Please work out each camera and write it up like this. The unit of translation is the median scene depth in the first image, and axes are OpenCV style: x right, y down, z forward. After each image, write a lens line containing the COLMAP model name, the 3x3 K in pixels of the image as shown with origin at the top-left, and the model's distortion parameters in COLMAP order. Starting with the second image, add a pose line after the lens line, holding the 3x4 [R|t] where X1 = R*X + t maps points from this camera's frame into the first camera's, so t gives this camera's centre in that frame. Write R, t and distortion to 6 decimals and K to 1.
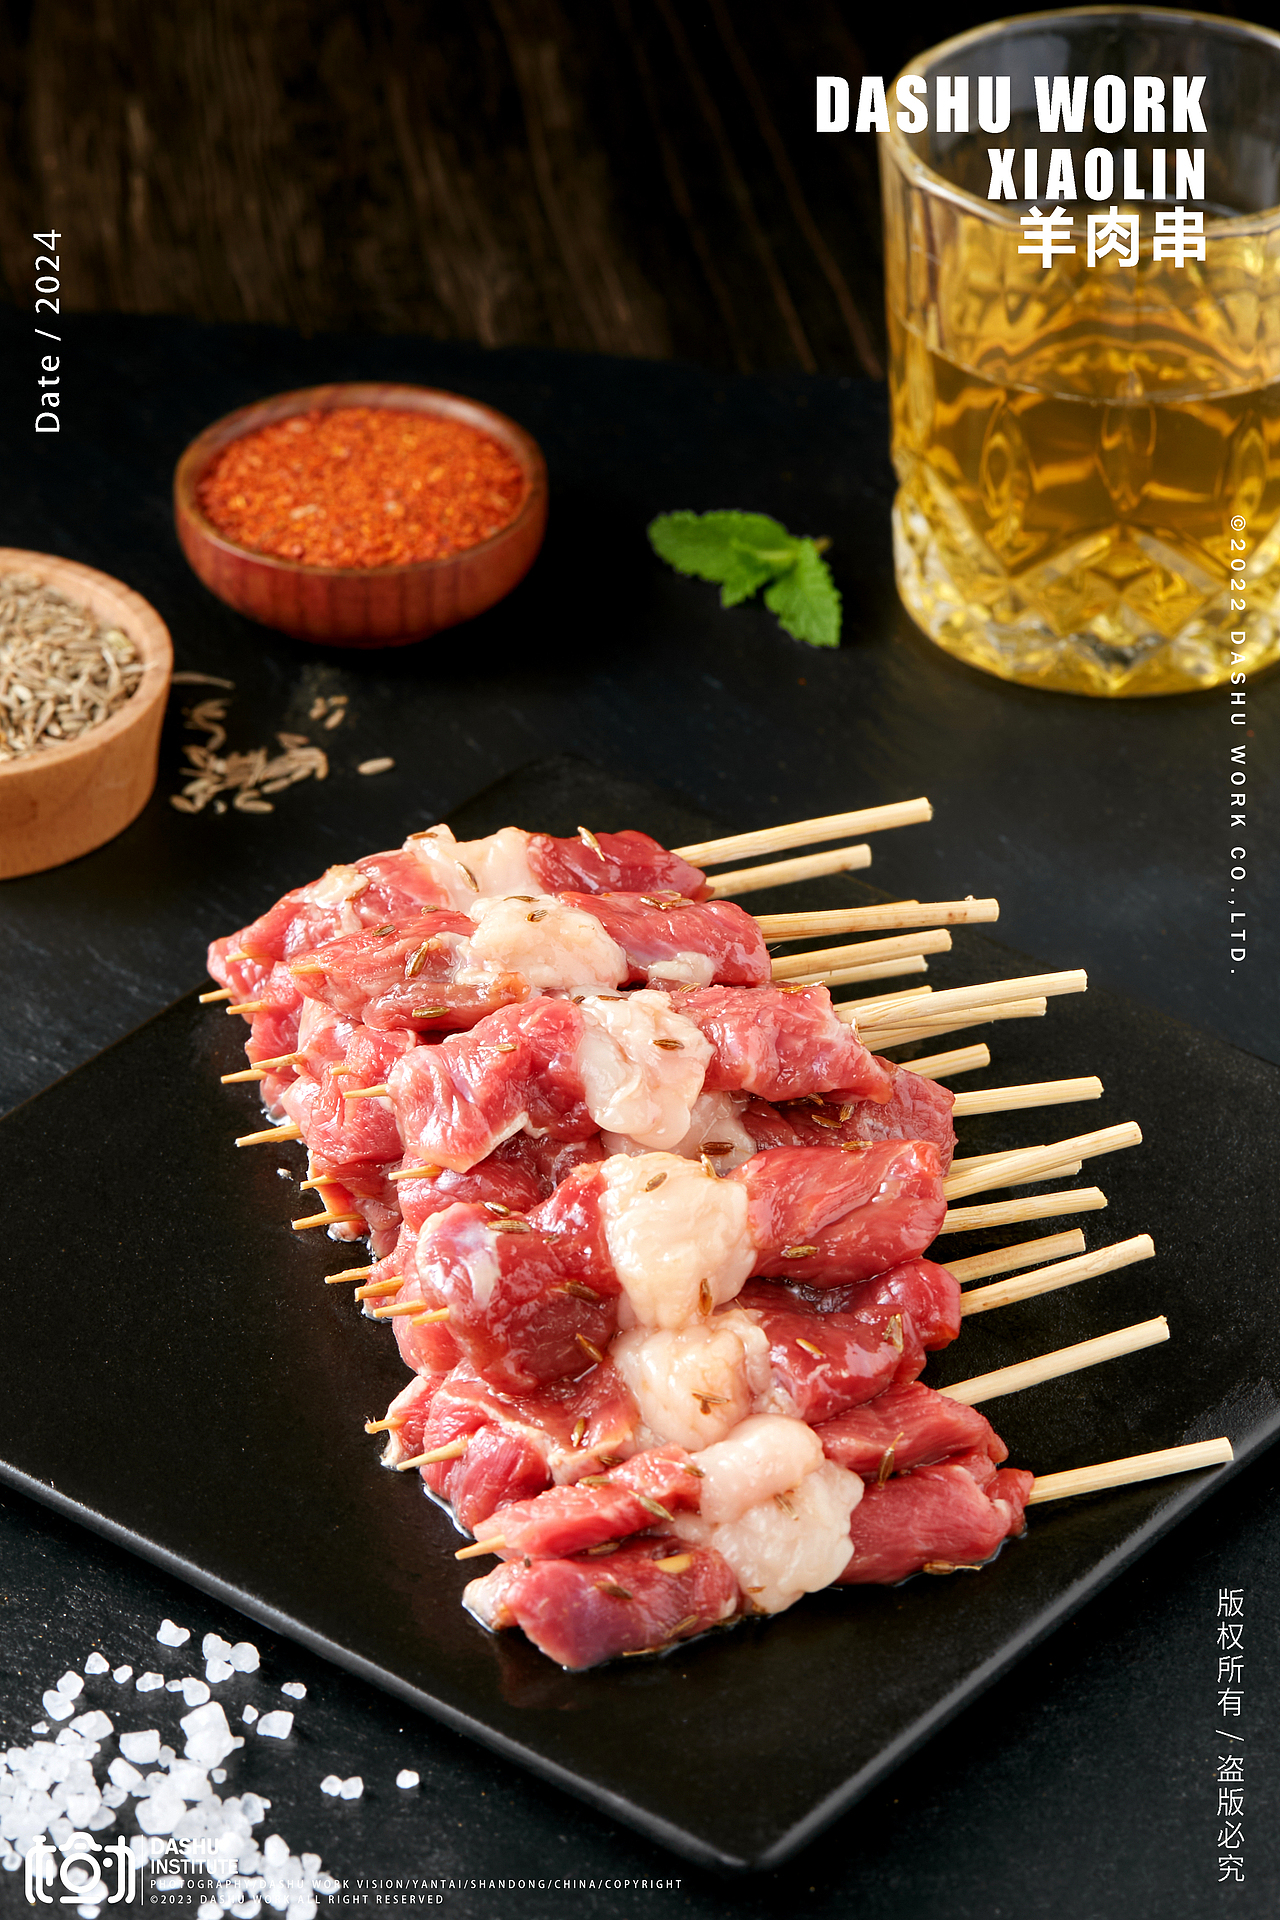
lens RADIAL K [[7288.3, 0, 640.0], [0, 7288.3, 960.0], [0, 0, 1]] dist [0.030308, -1.076717]
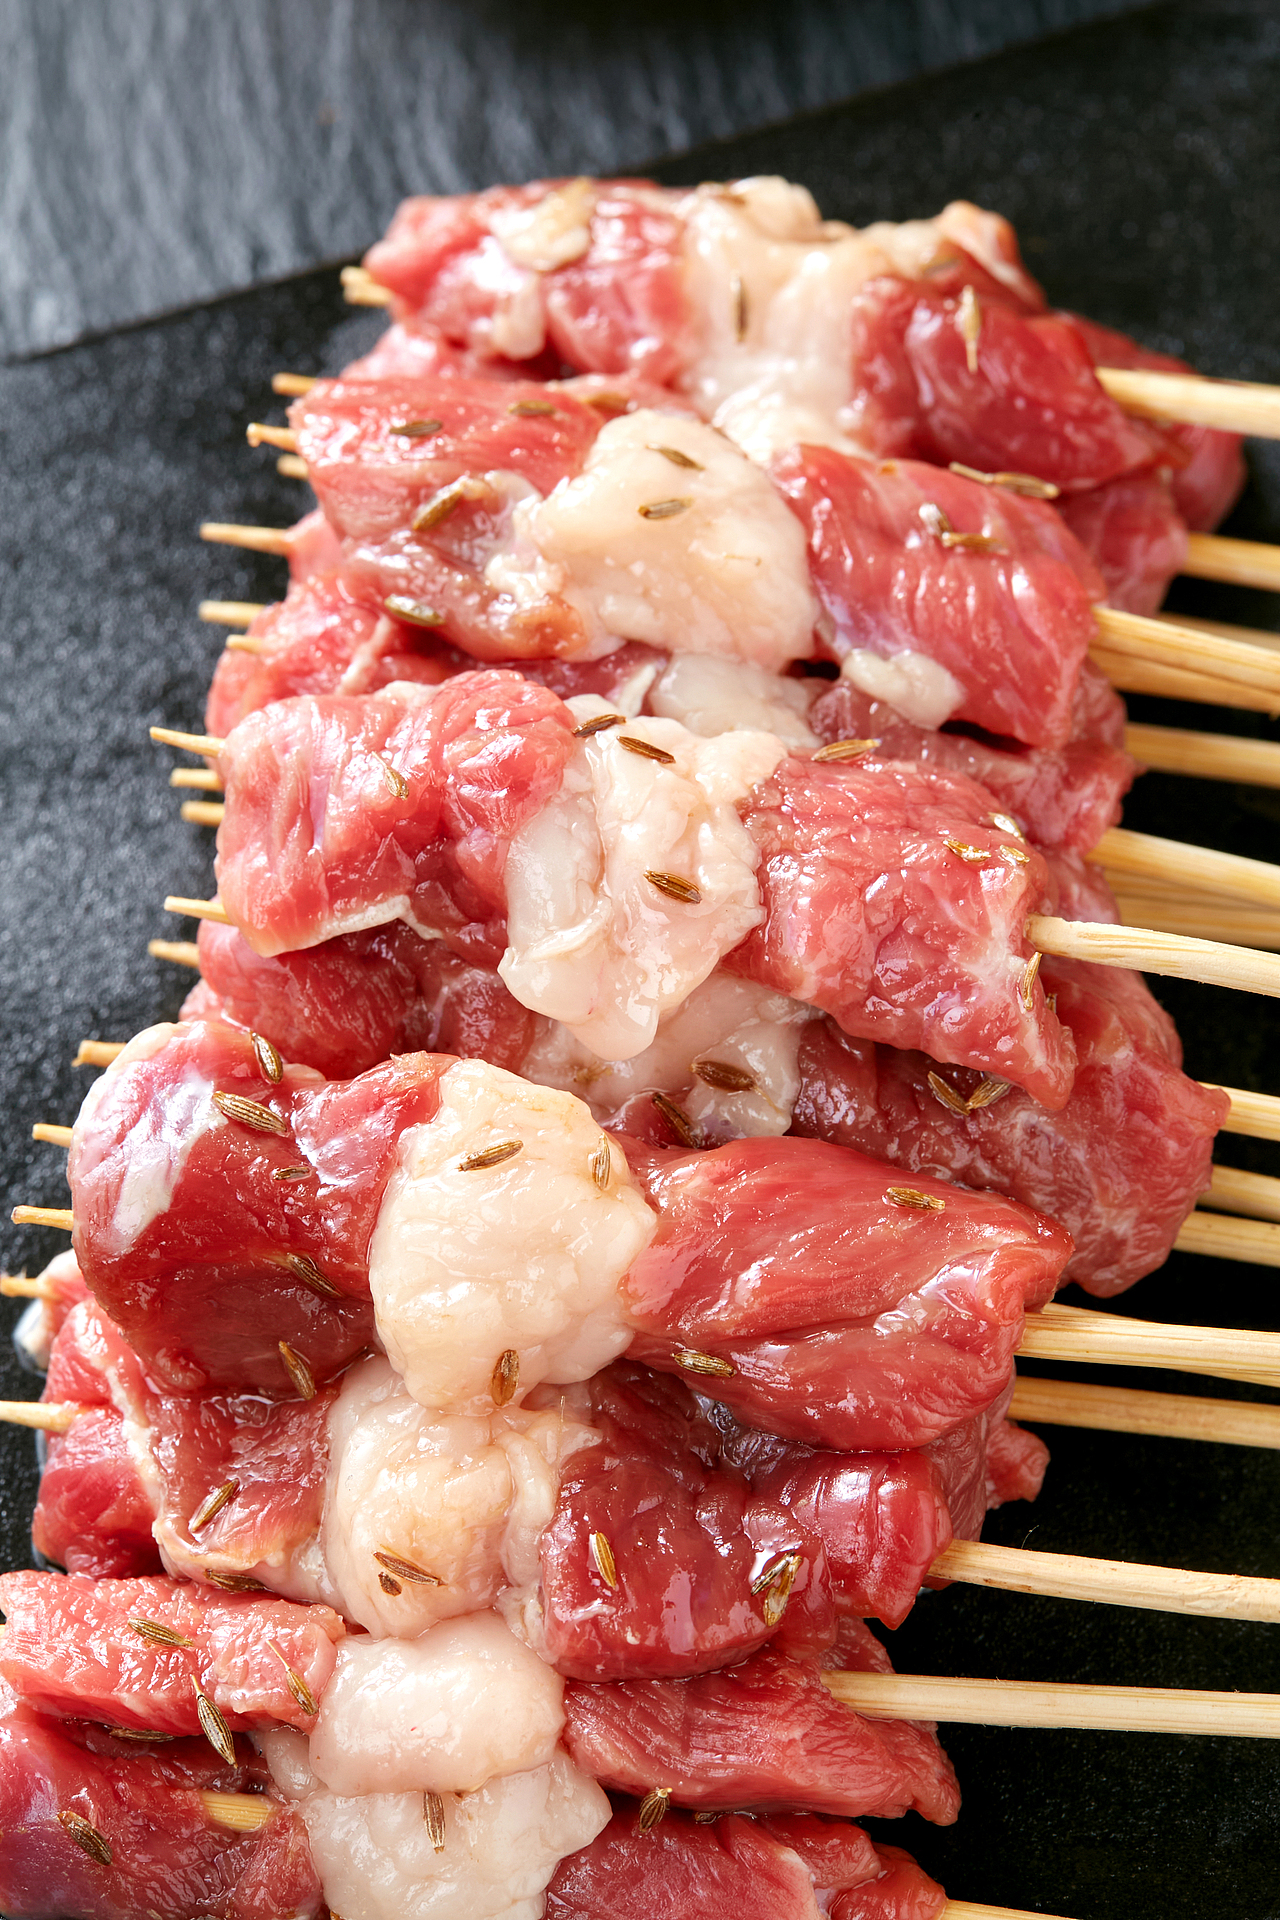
lens RADIAL K [[7288.3, 0, 640.0], [0, 7288.3, 960.0], [0, 0, 1]] dist [0.030308, -1.076717]
pose [[0.863426, 0.407746, -0.297049, 0.166510], [-0.273943, 0.873411, 0.402627, -0.203276], [0.423615, -0.266264, 0.865825, 0.530012]]
